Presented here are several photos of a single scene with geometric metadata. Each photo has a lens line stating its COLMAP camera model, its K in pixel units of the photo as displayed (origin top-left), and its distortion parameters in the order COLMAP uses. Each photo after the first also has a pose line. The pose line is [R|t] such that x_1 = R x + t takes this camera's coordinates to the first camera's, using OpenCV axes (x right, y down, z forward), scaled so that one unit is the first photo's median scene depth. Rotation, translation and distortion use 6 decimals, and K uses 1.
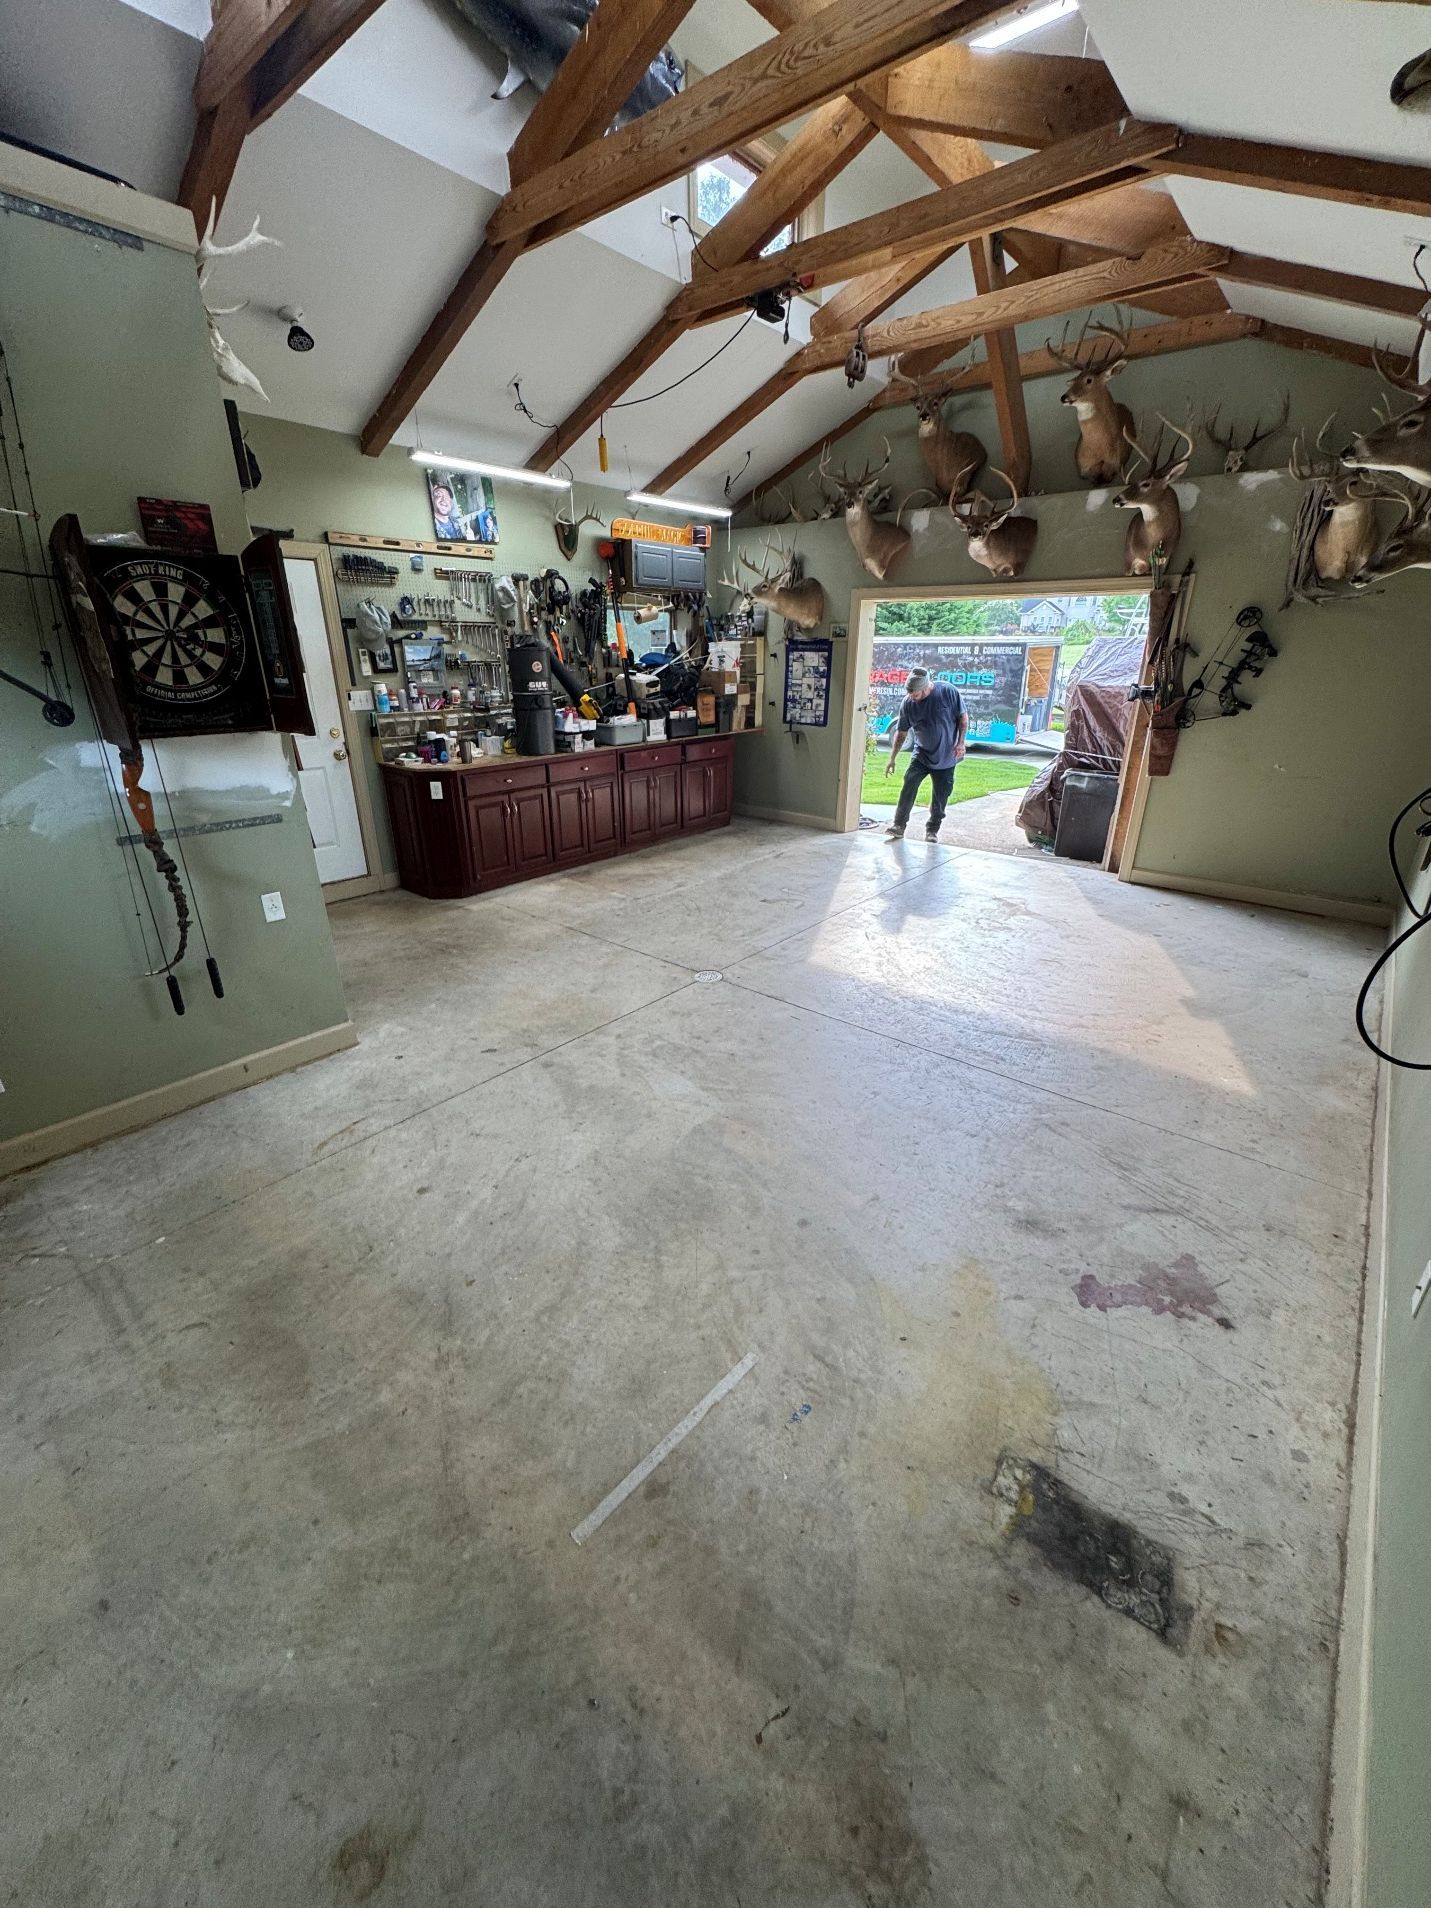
lens RADIAL K [[763.7, 0, 715.6], [0, 763.7, 947.7], [0, 0, 1]] dist [-0.009103, 0.000332]
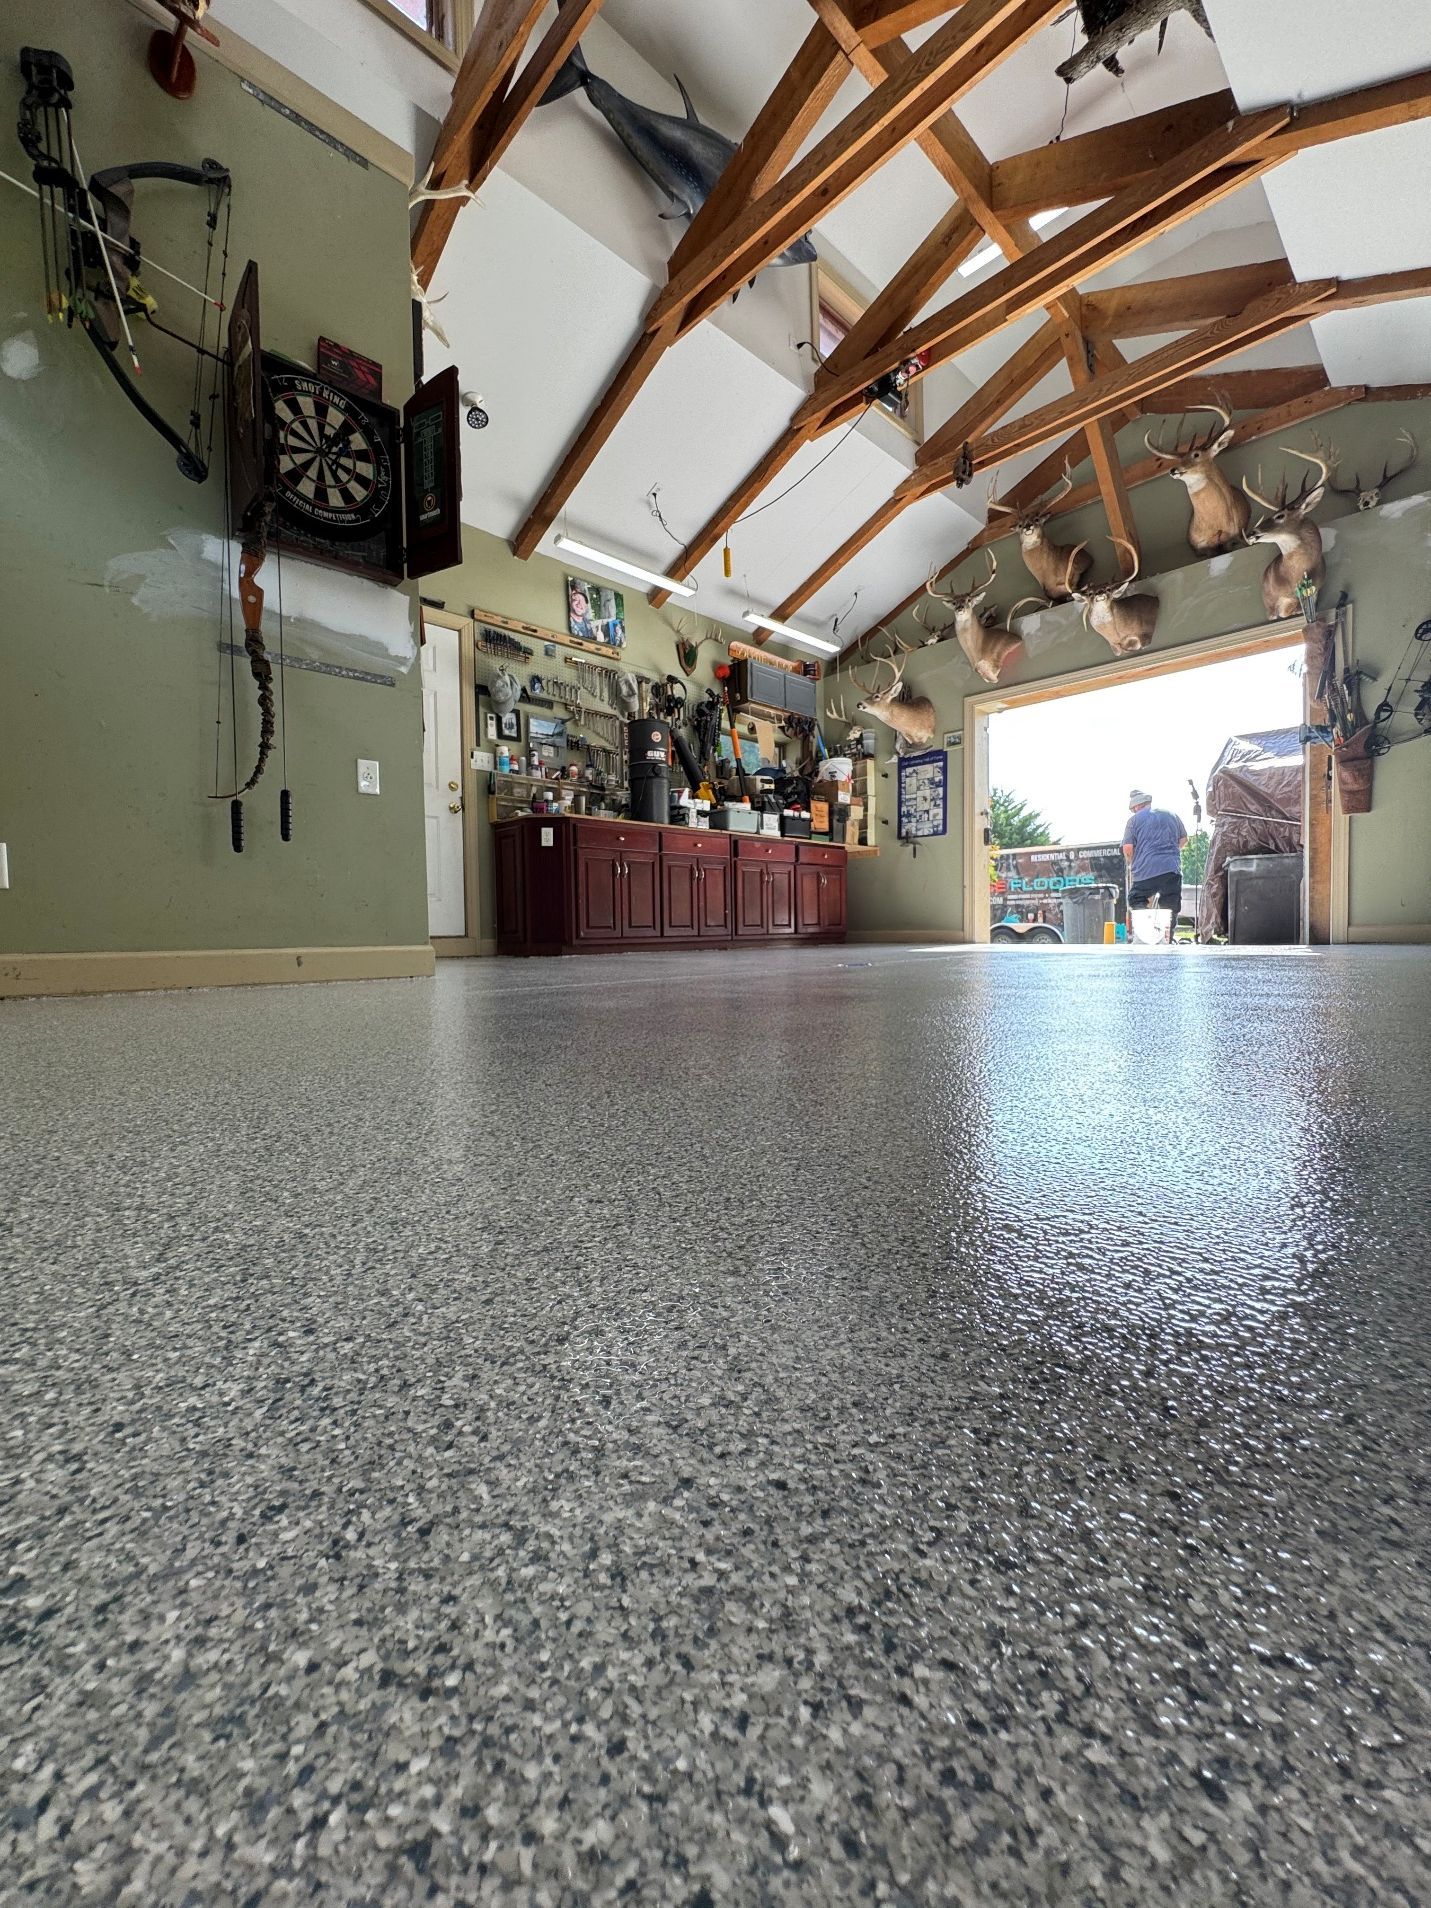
lens RADIAL K [[763.7, 0, 710.4], [0, 763.7, 955.3], [0, 0, 1]] dist [-0.009103, 0.000332]
pose [[0.994246, -0.013091, -0.106321, -0.062932], [-0.024989, 0.936780, -0.349024, 0.249533], [0.104169, 0.349673, 0.931063, 0.181436]]
